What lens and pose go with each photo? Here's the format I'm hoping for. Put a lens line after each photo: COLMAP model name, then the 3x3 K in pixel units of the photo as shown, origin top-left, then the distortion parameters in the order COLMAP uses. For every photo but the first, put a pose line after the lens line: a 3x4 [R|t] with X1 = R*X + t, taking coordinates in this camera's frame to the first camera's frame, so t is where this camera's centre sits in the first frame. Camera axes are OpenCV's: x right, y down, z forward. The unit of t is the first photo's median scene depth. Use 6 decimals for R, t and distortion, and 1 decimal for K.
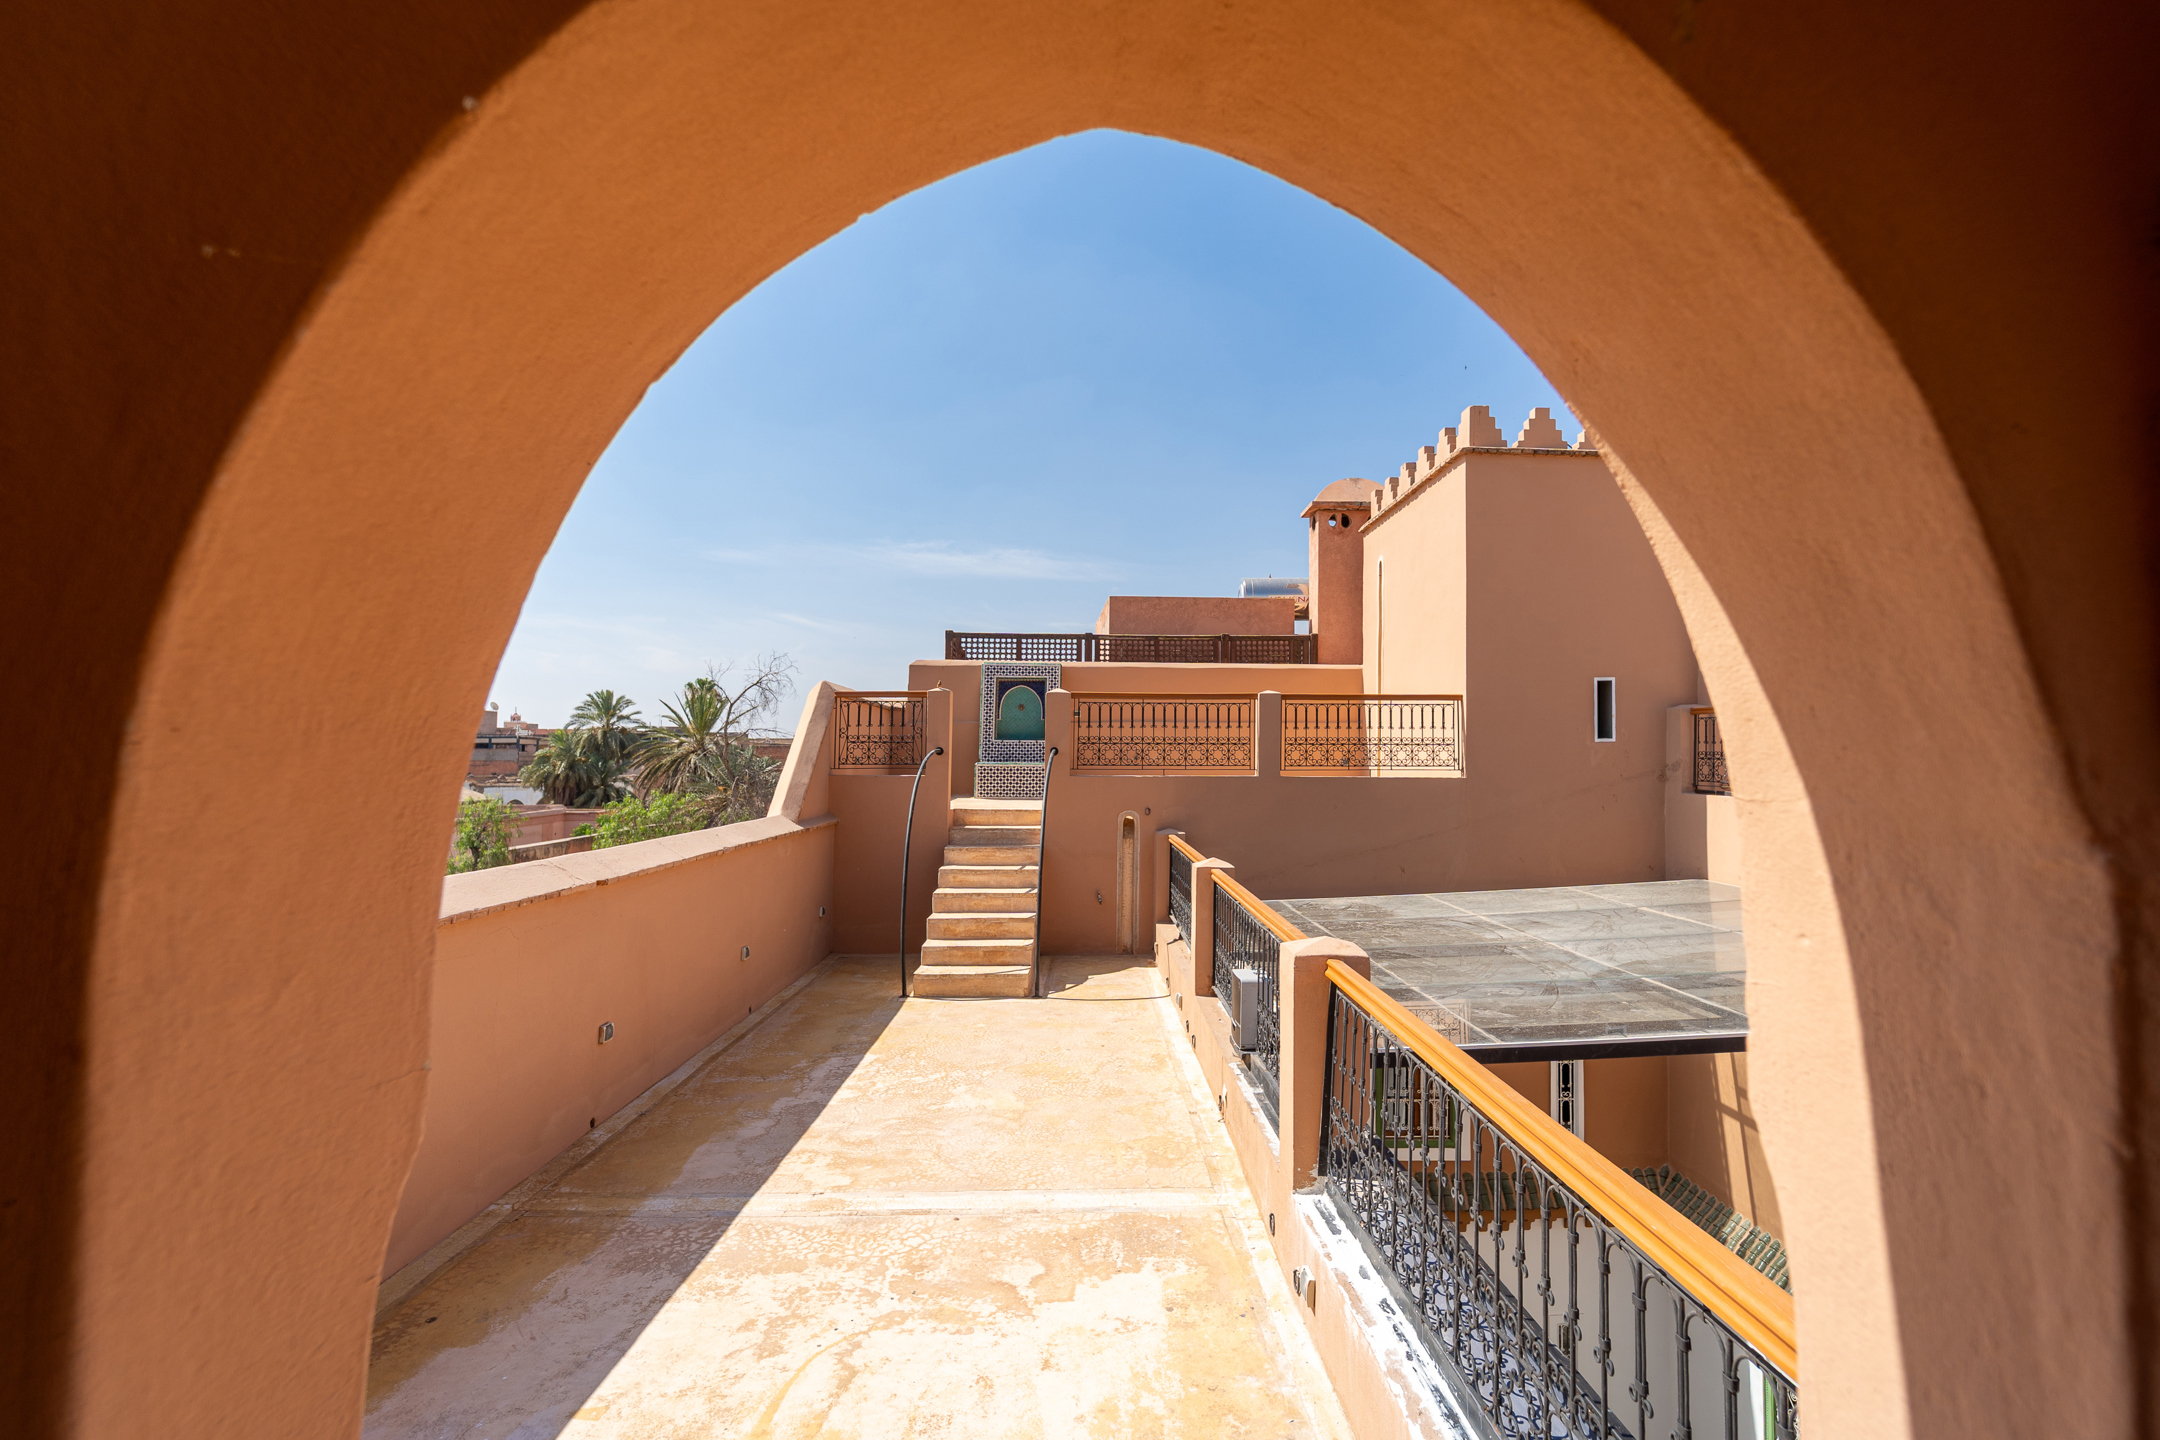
lens RADIAL K [[895.7, 0, 1063.5], [0, 895.7, 719.9], [0, 0, 1]] dist [0.003357, -0.002501]
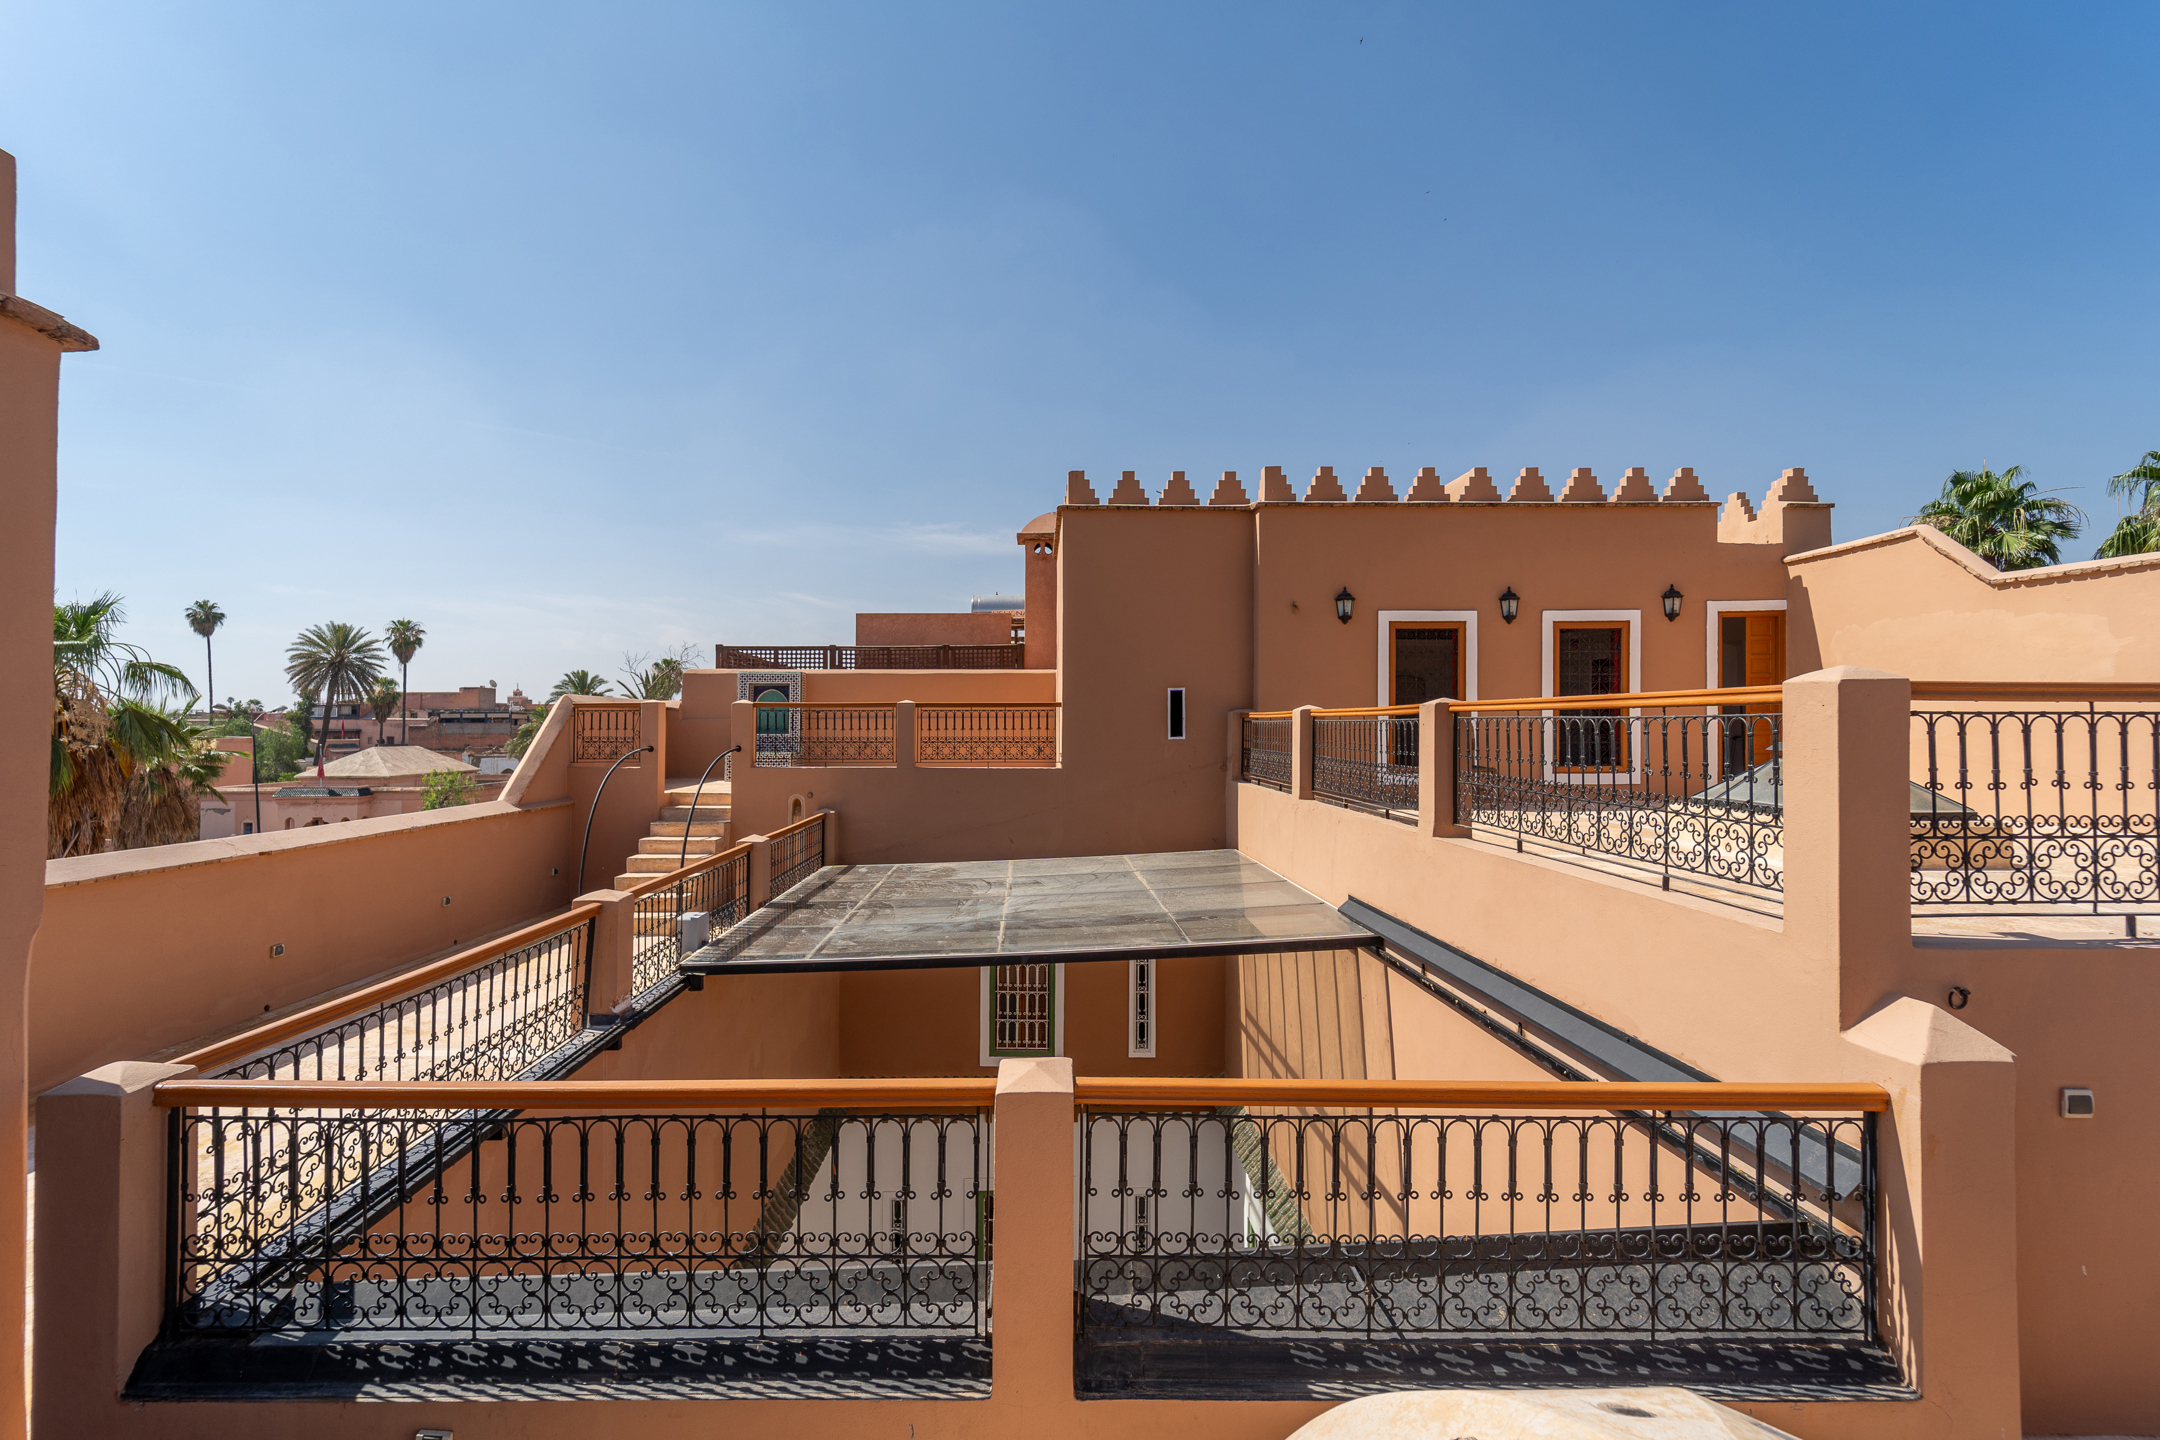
lens RADIAL K [[895.7, 0, 1096.9], [0, 895.7, 717.6], [0, 0, 1]] dist [0.003357, -0.002501]
pose [[0.999354, -0.004714, -0.035640, 0.432506], [0.006241, 0.999061, 0.042866, -0.048616], [0.035405, -0.043061, 0.998445, -0.212727]]
